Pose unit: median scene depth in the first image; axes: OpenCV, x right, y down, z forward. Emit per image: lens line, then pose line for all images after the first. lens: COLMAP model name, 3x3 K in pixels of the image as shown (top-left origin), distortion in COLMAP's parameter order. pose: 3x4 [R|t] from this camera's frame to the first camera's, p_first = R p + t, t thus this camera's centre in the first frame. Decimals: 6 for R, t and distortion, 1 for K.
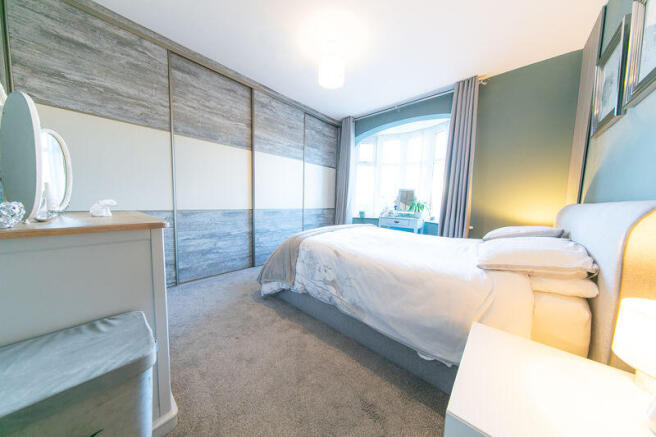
lens RADIAL K [[207.4, 0, 328.5], [0, 207.4, 218.4], [0, 0, 1]] dist [0.001018, -0.000011]
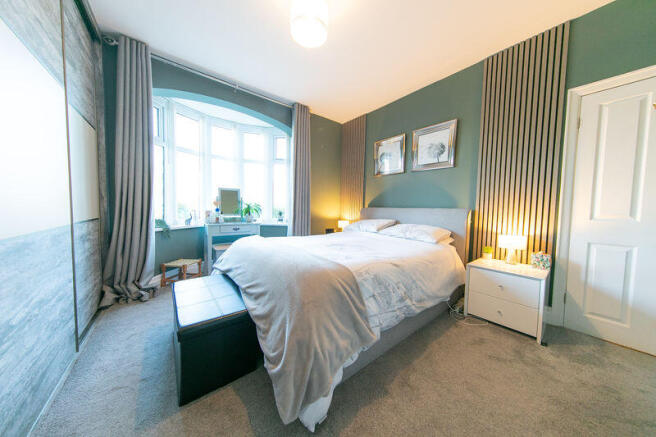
lens RADIAL K [[207.4, 0, 329.5], [0, 207.4, 217.3], [0, 0, 1]] dist [0.001018, -0.000011]
pose [[0.152814, -0.063052, 0.986242, -0.510543], [0.058345, 0.996797, 0.054686, -0.064441], [-0.986531, 0.049186, 0.156003, 0.630857]]
